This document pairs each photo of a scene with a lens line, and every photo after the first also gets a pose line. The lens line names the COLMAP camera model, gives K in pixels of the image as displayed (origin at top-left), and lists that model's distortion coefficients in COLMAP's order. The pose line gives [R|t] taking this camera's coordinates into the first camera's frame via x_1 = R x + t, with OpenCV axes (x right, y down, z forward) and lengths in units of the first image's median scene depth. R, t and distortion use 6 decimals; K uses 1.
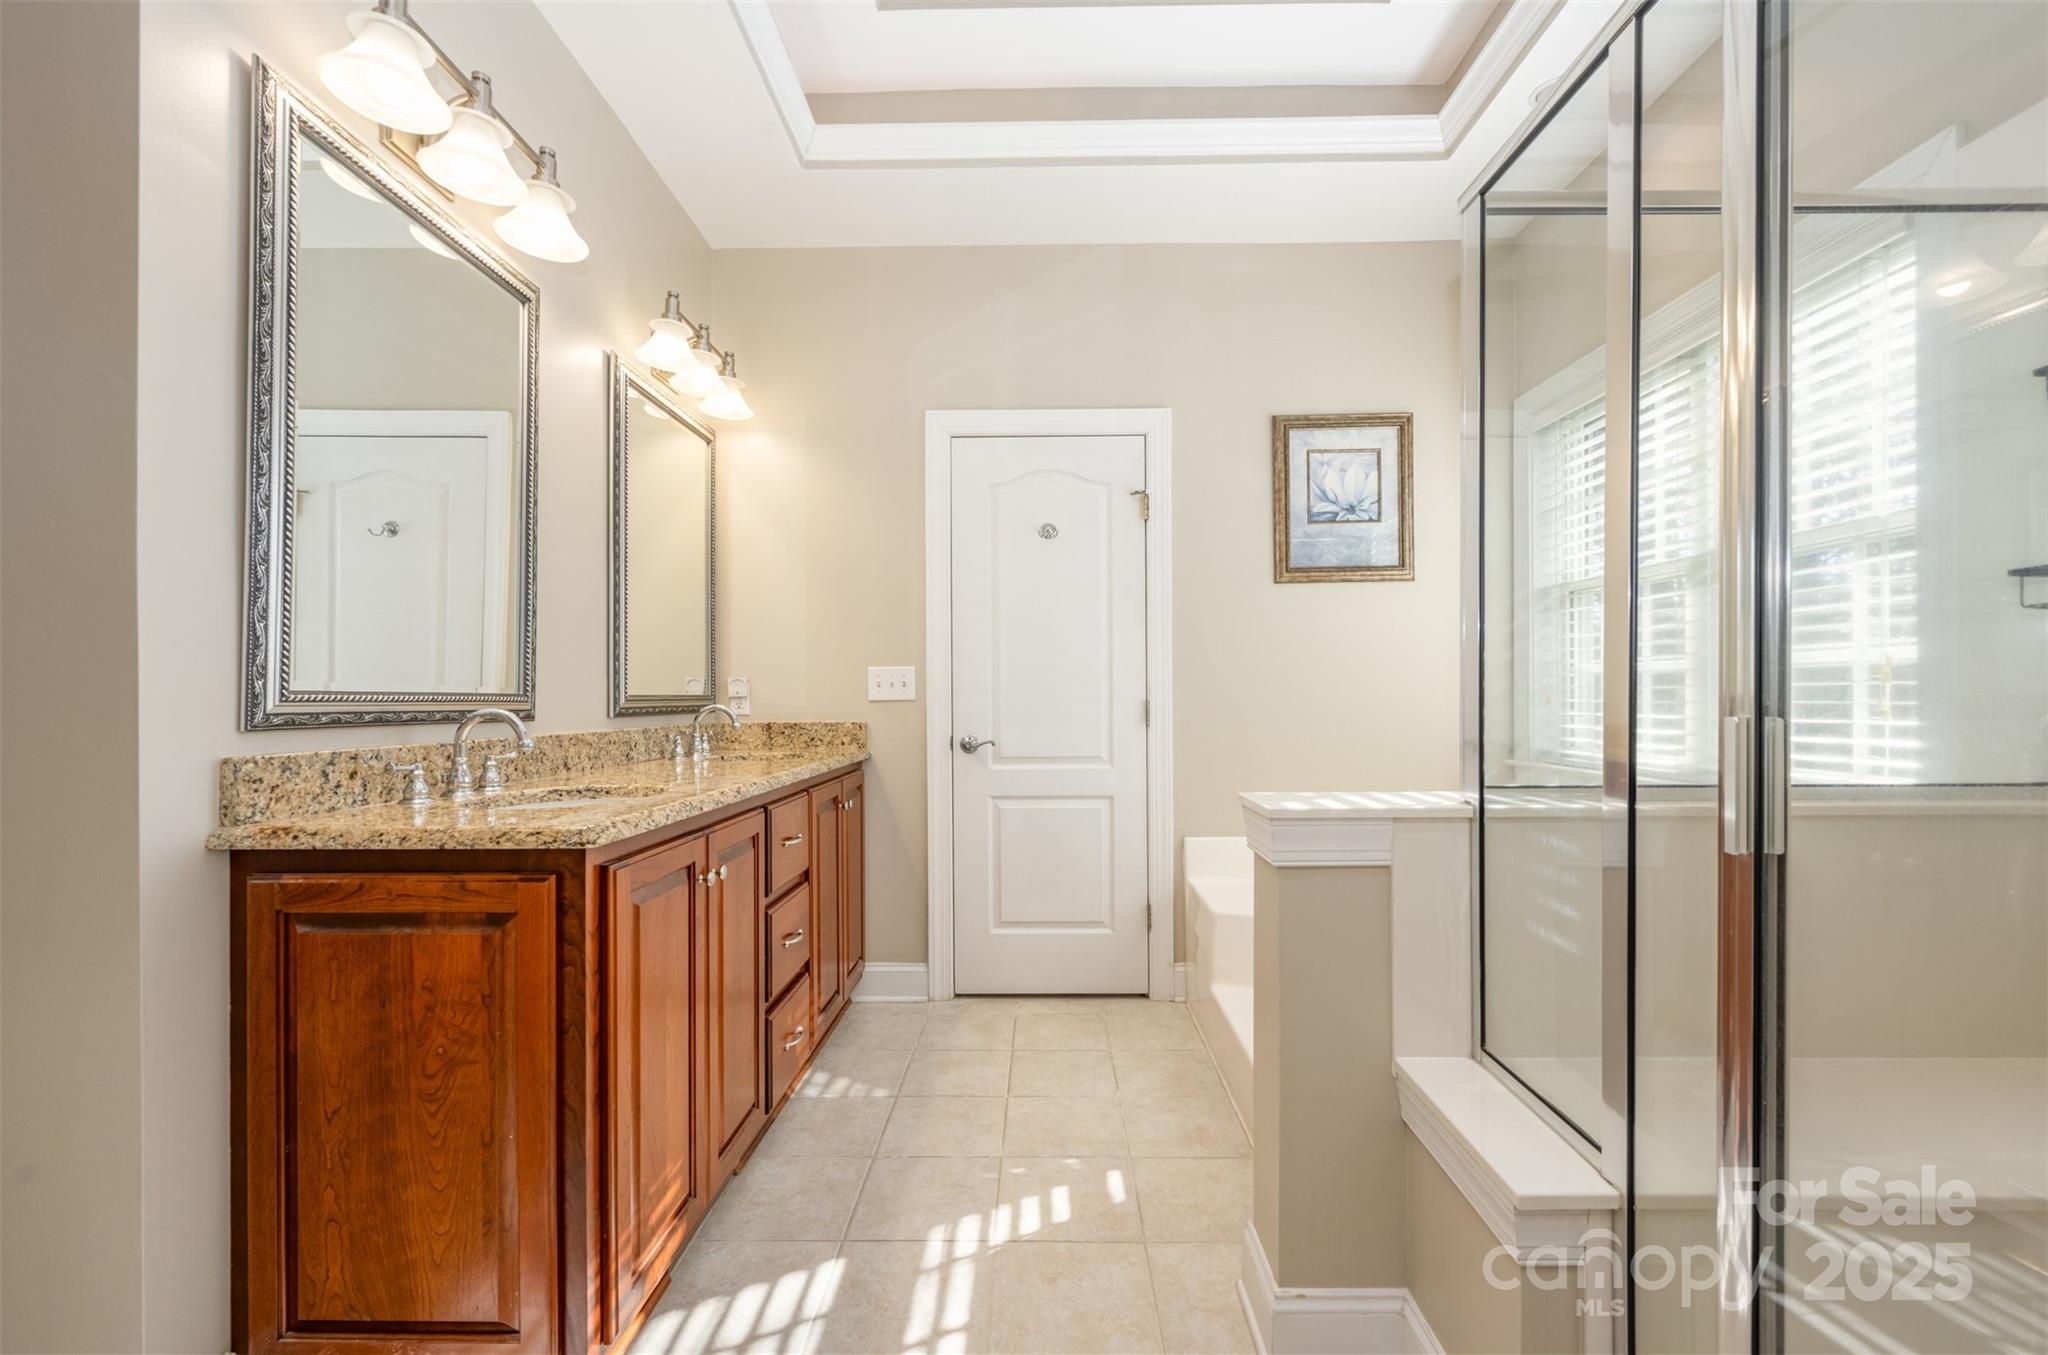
lens RADIAL K [[840.4, 0, 1027.7], [0, 840.4, 678.0], [0, 0, 1]] dist [-0.004604, 0.001053]
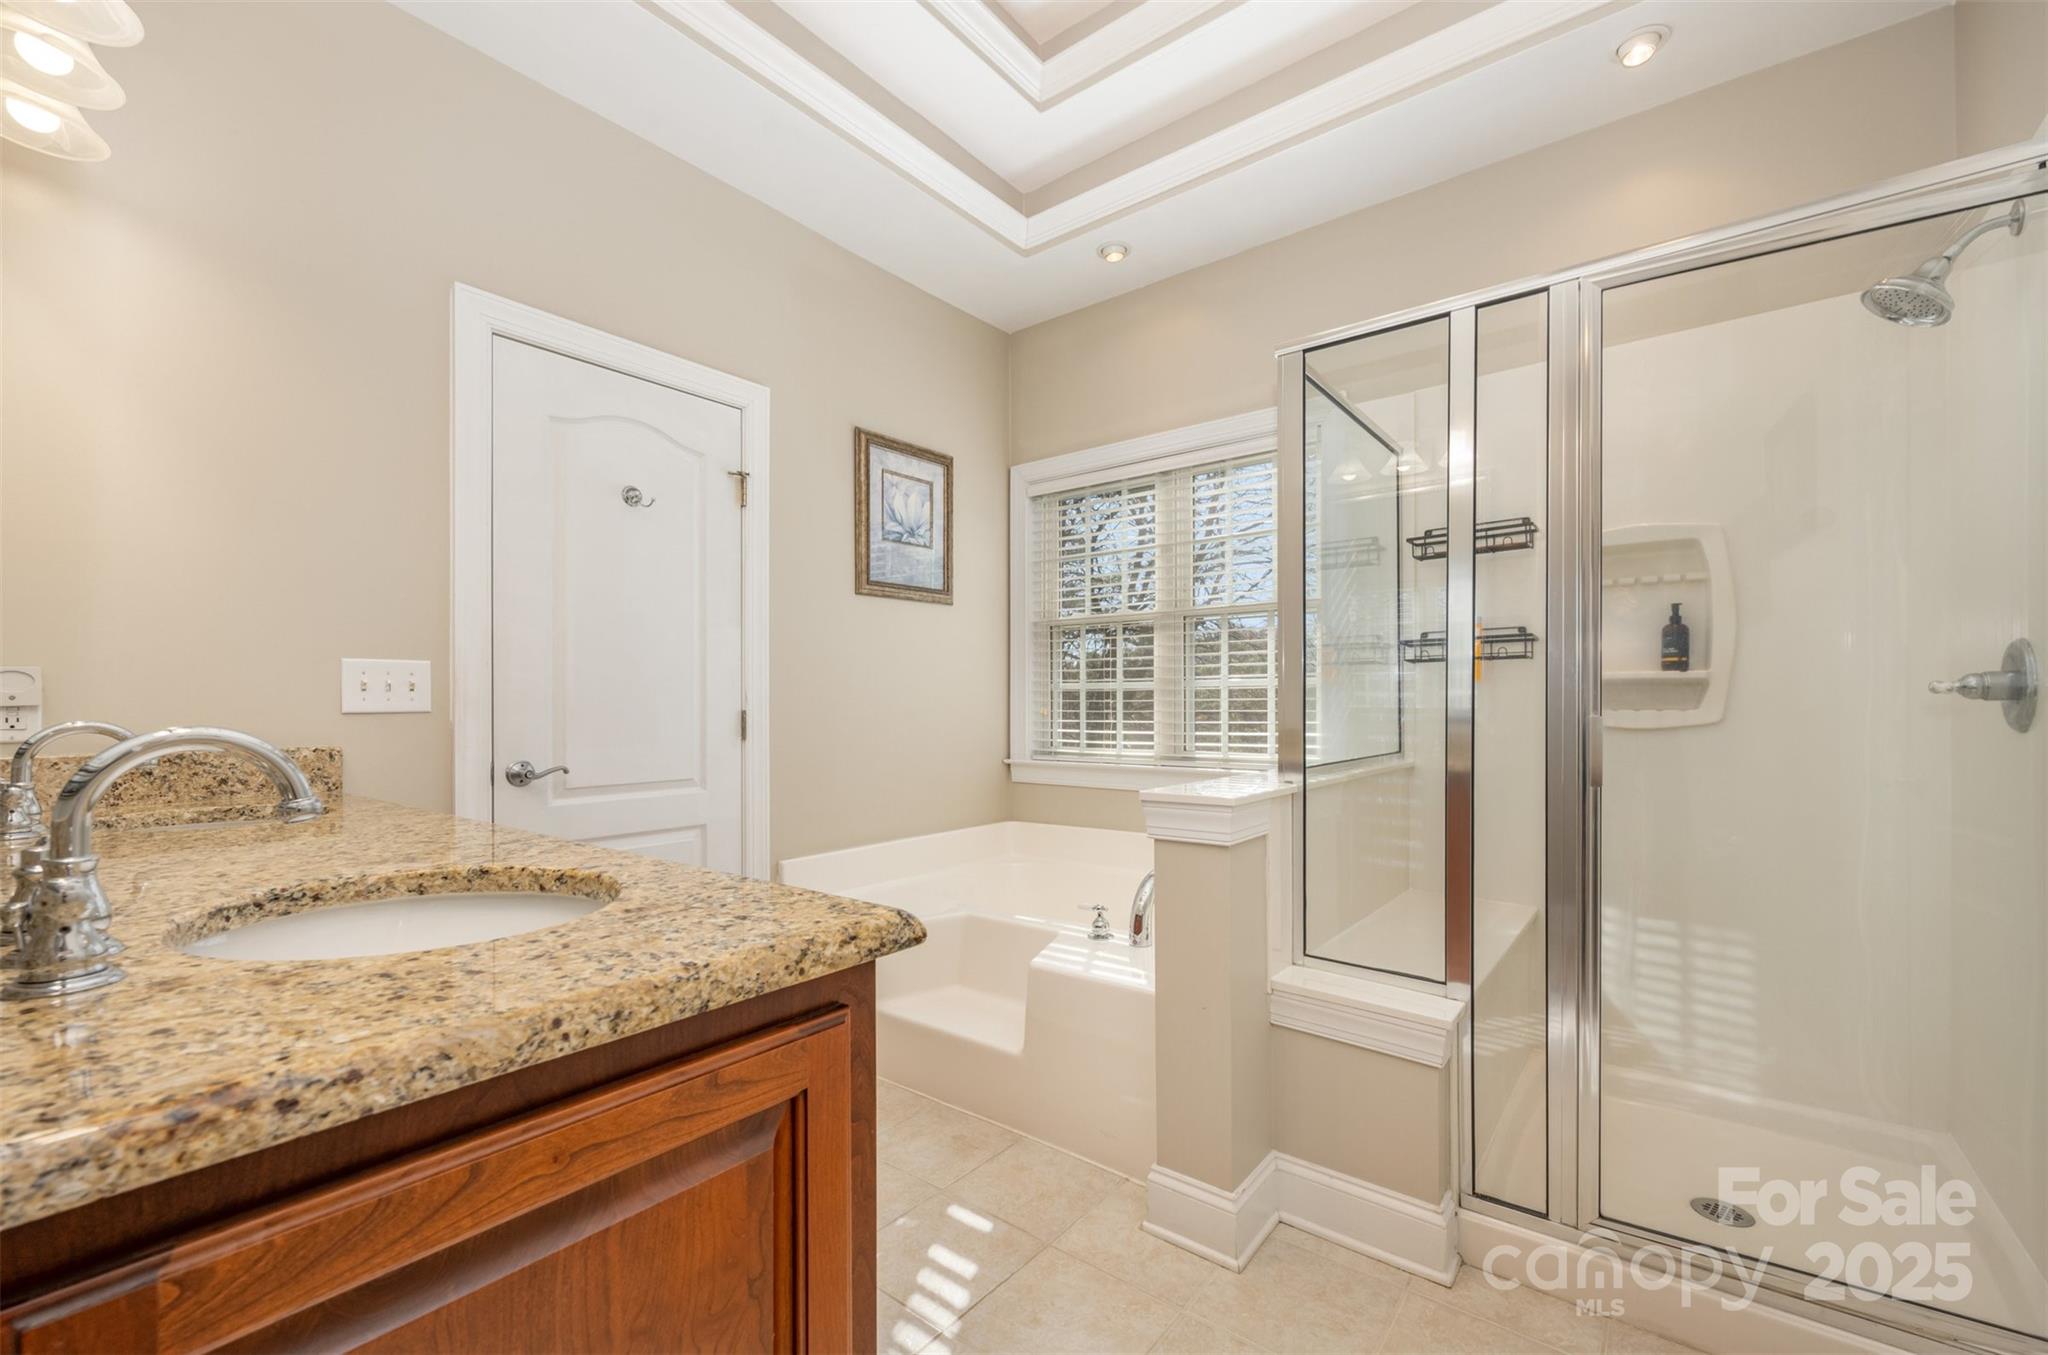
lens RADIAL K [[840.4, 0, 1067.0], [0, 840.4, 686.0], [0, 0, 1]] dist [-0.004604, 0.001053]
pose [[0.598286, 0.022616, 0.800964, -0.356315], [-0.017330, 0.999733, -0.015284, 0.007526], [-0.801096, -0.004736, 0.598518, 0.202056]]
